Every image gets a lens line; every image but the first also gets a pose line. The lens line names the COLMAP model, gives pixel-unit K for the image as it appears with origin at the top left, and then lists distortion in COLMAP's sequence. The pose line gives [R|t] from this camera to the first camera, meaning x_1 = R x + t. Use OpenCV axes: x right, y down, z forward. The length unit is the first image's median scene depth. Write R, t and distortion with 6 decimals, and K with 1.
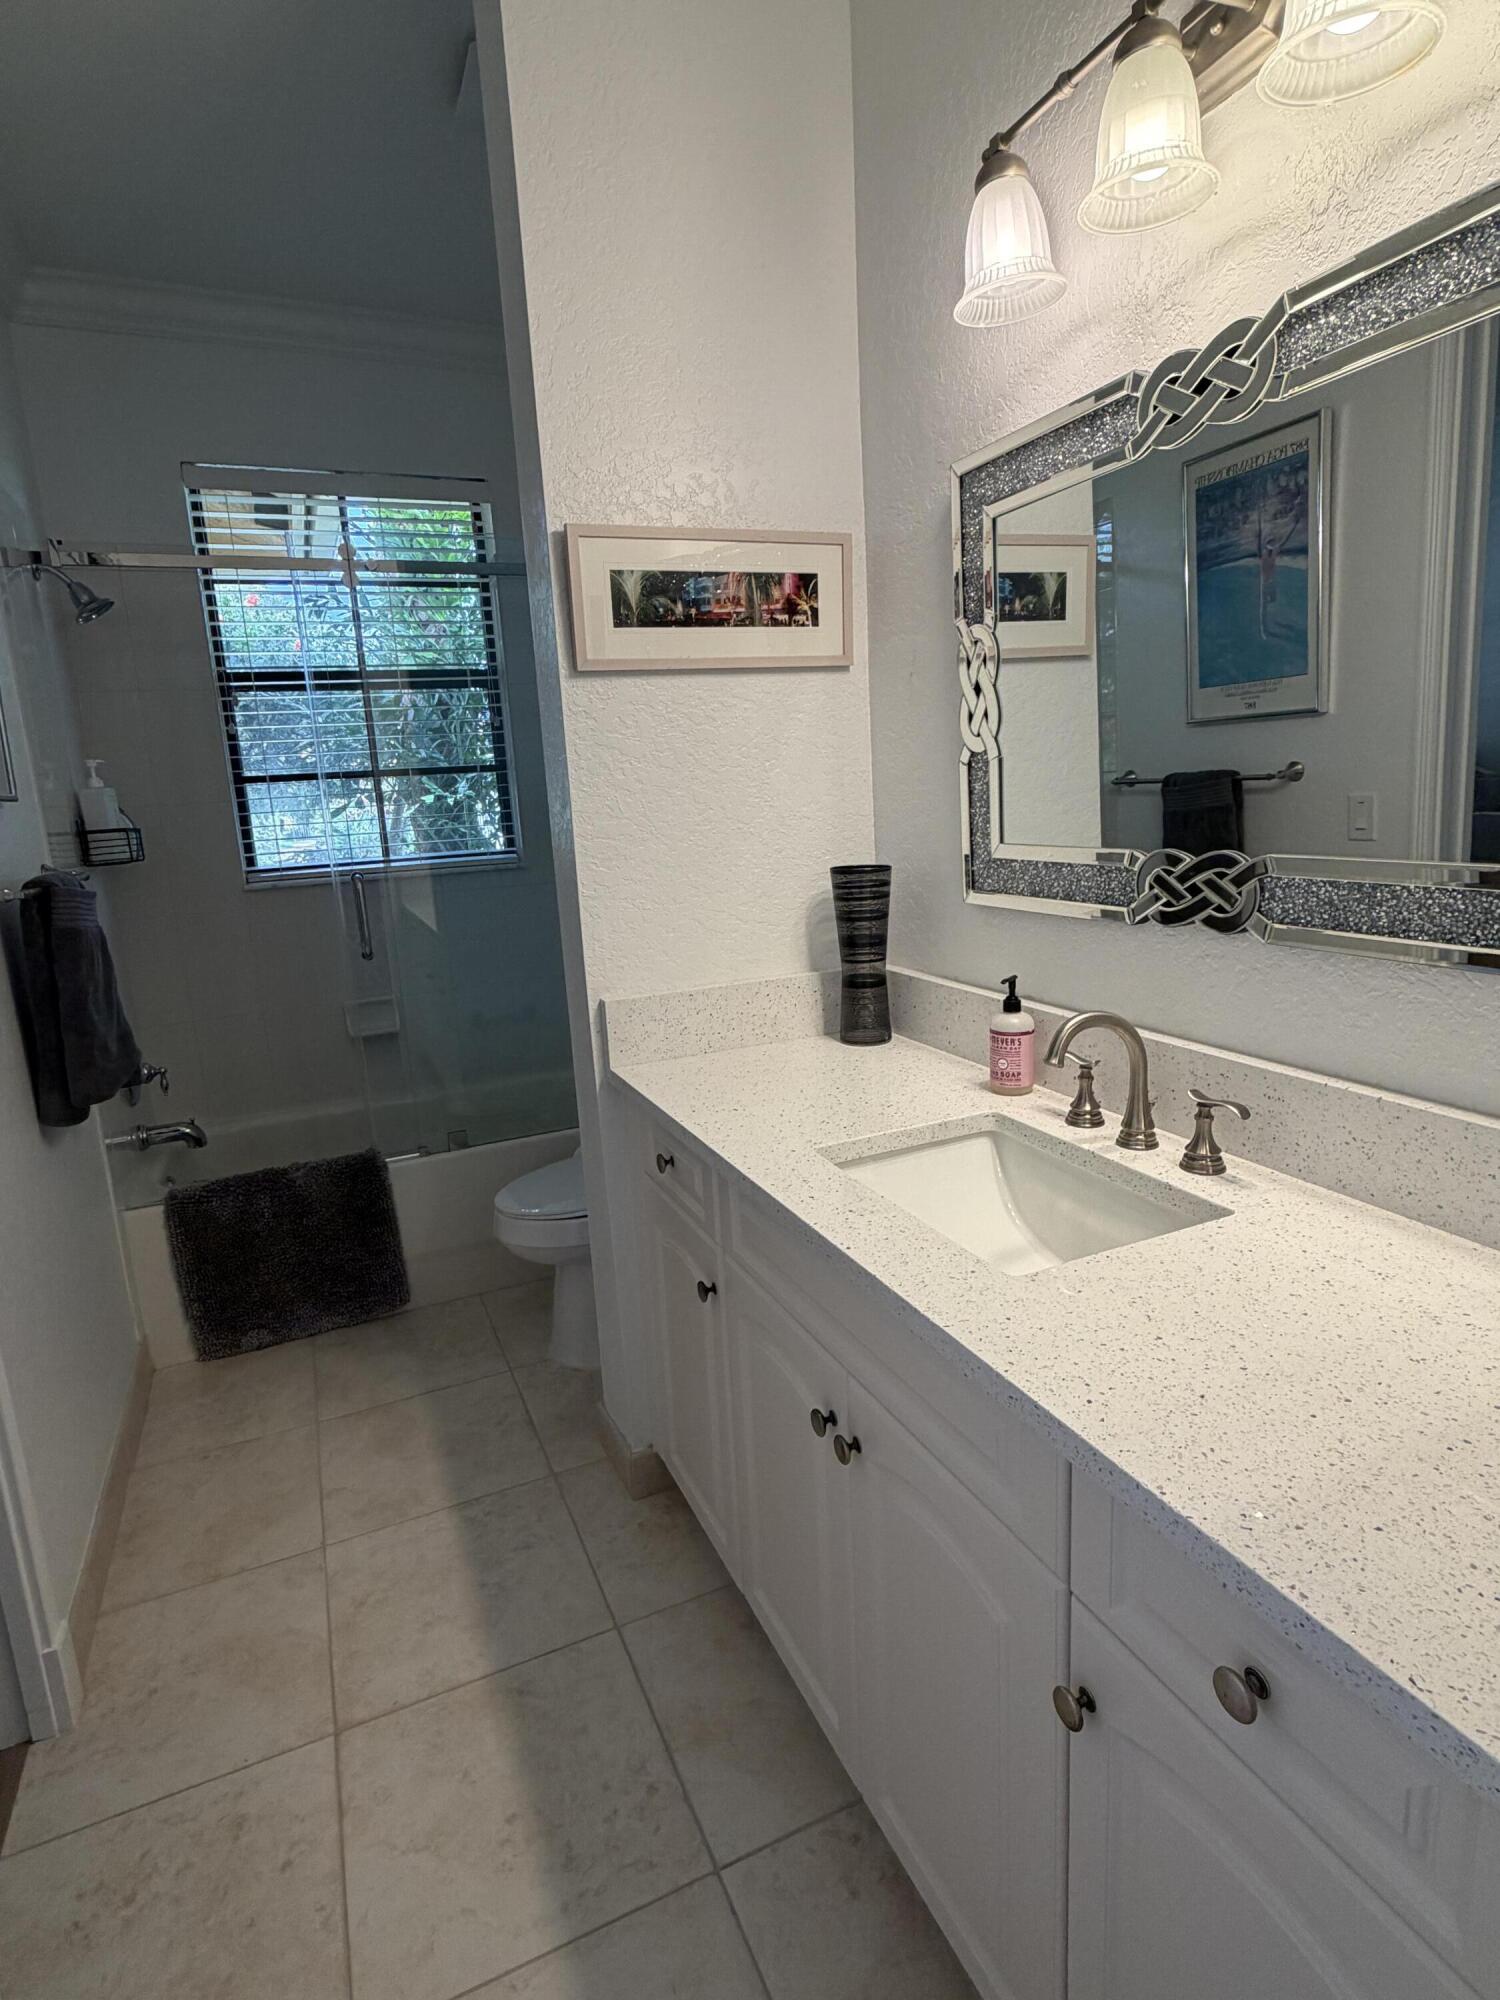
lens RADIAL K [[1045.4, 0, 751.4], [0, 1045.4, 999.3], [0, 0, 1]] dist [0.002819, -0.001374]
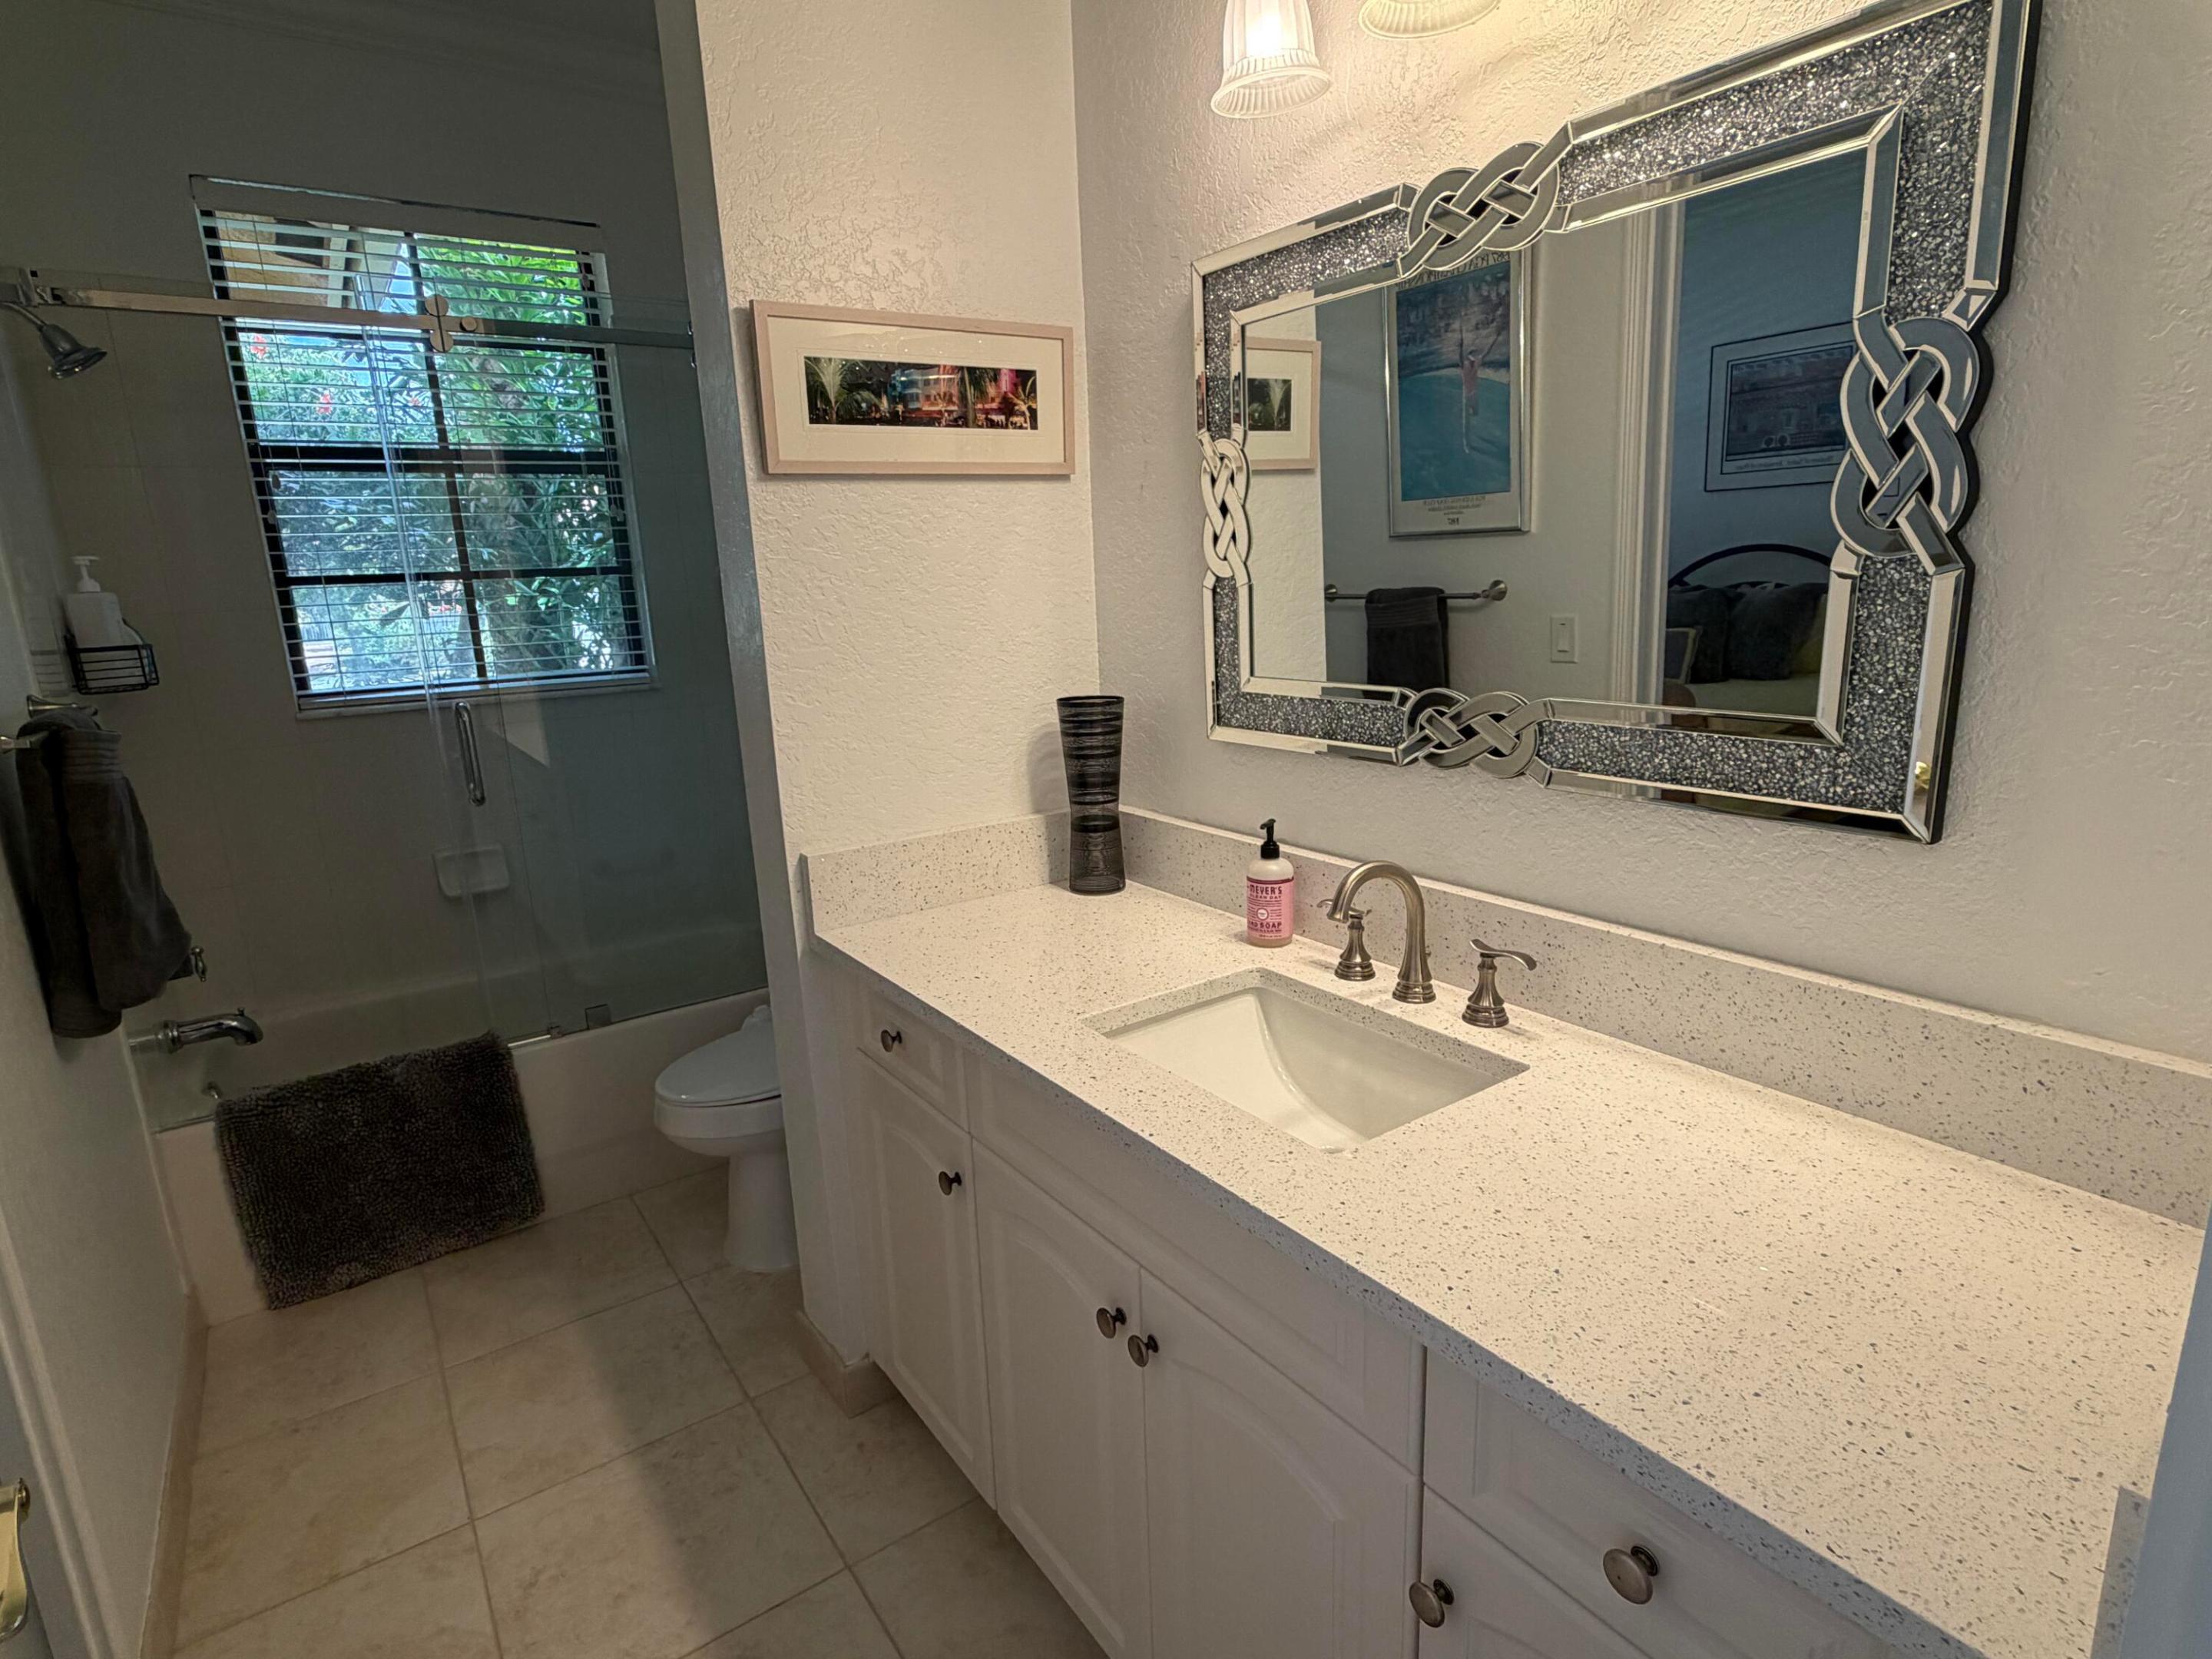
lens RADIAL K [[1156.2, 0, 1089.9], [0, 1156.2, 836.3], [0, 0, 1]] dist [0.002819, -0.001374]
pose [[0.980767, -0.028718, 0.193058, -0.097282], [0.024812, 0.999436, 0.022622, -0.031283], [-0.193599, -0.017397, 0.980927, 0.014522]]
